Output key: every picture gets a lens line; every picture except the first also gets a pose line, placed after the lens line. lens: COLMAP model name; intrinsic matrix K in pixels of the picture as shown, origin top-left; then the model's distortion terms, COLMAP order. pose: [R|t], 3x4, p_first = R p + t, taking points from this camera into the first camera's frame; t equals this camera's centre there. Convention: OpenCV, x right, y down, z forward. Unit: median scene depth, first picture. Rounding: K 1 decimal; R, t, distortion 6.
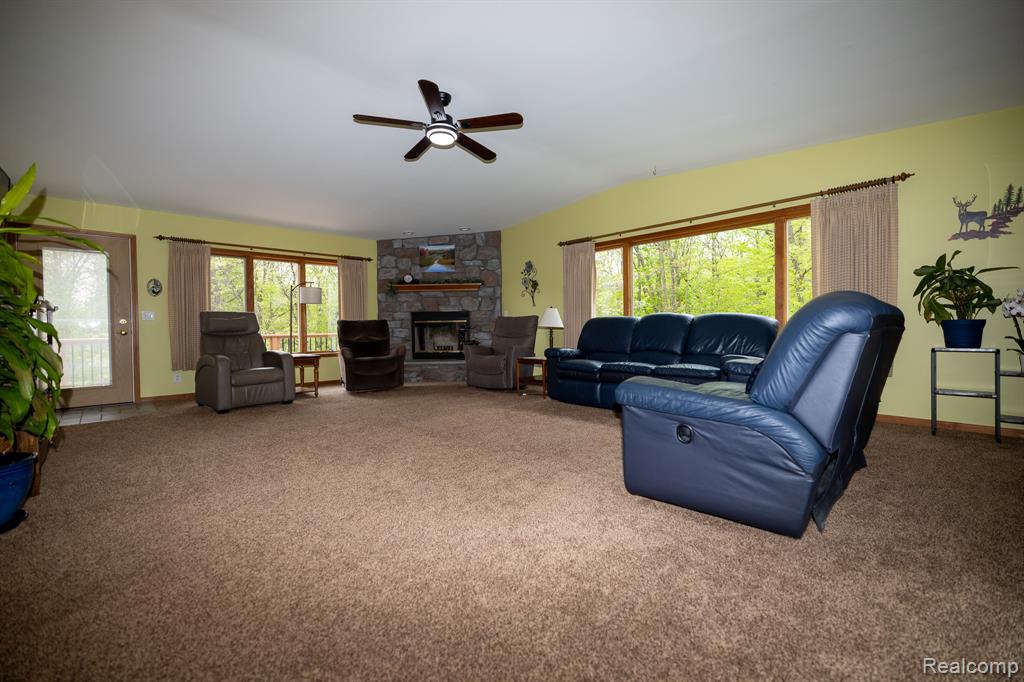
lens RADIAL K [[430.5, 0, 513.4], [0, 430.5, 335.8], [0, 0, 1]] dist [0.000754, 0.000280]
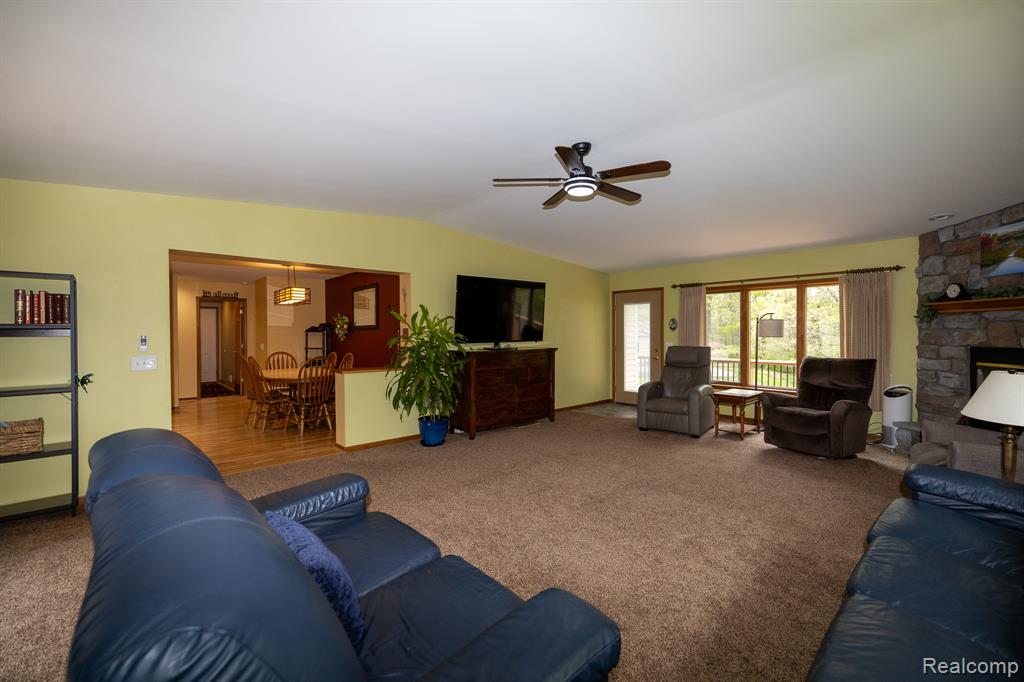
lens RADIAL K [[430.5, 0, 513.4], [0, 430.5, 335.8], [0, 0, 1]] dist [0.000754, 0.000280]
pose [[-0.024951, 0.023280, -0.999418, 0.366369], [-0.016674, 0.999580, 0.023700, -0.074490], [0.999550, 0.017256, -0.024552, 0.403929]]
